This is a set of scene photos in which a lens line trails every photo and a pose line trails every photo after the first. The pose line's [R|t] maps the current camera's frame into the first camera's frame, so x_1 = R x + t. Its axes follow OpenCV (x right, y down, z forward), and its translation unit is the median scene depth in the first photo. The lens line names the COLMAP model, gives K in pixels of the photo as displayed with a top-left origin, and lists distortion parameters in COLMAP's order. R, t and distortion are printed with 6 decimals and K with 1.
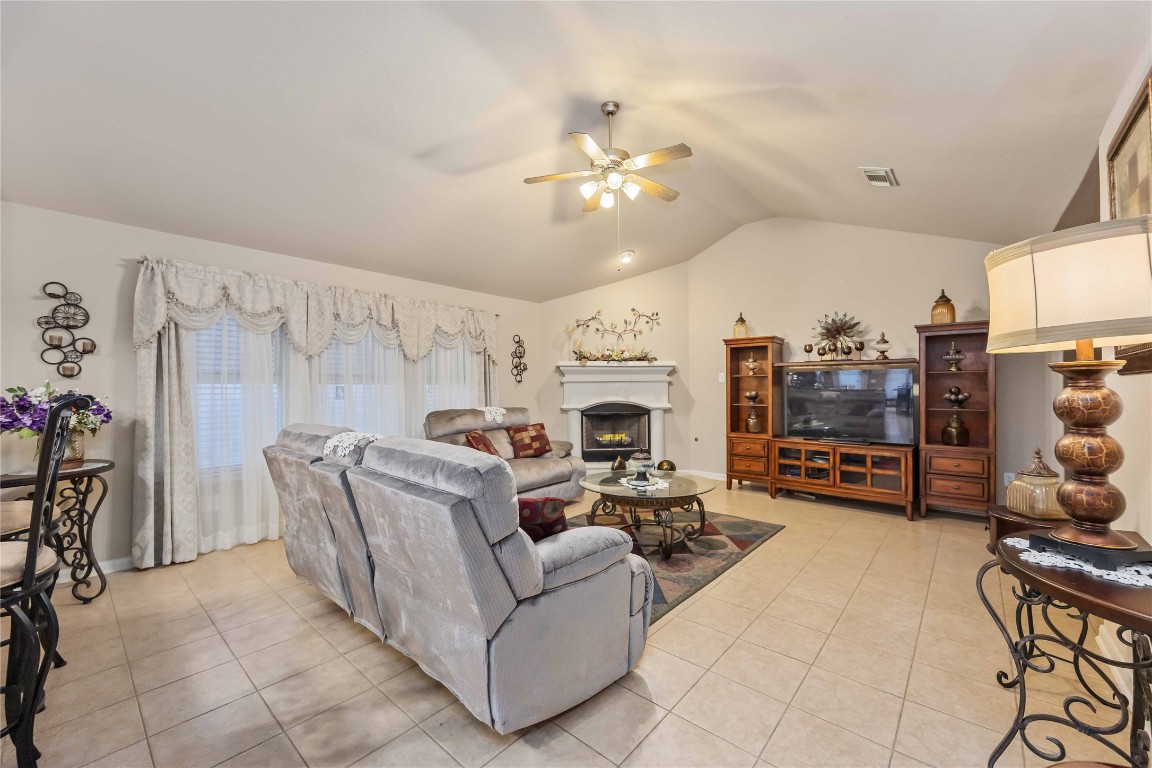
lens RADIAL K [[454.3, 0, 577.6], [0, 454.3, 385.3], [0, 0, 1]] dist [-0.003886, 0.000412]
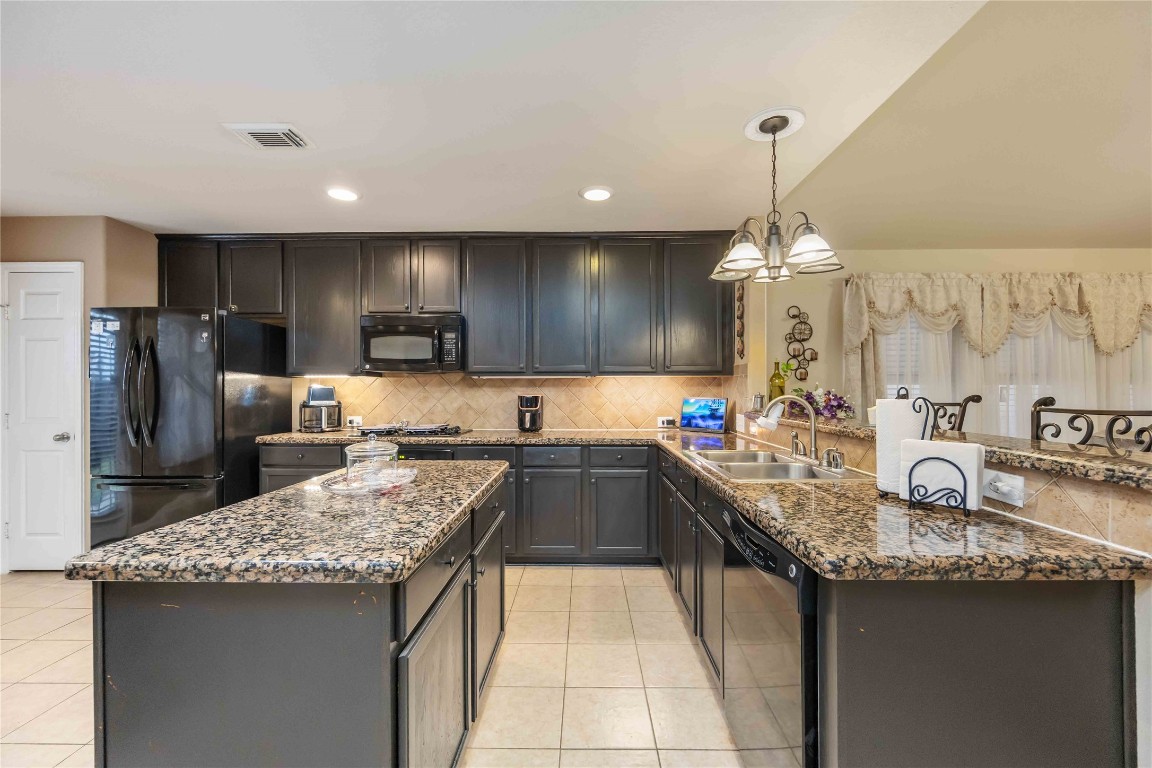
lens RADIAL K [[454.3, 0, 565.7], [0, 454.3, 388.6], [0, 0, 1]] dist [-0.003886, 0.000412]
pose [[0.640494, -0.003180, -0.767956, -0.373874], [0.004297, 0.999991, -0.000557, 0.002073], [0.767951, -0.002943, 0.640502, -0.200564]]
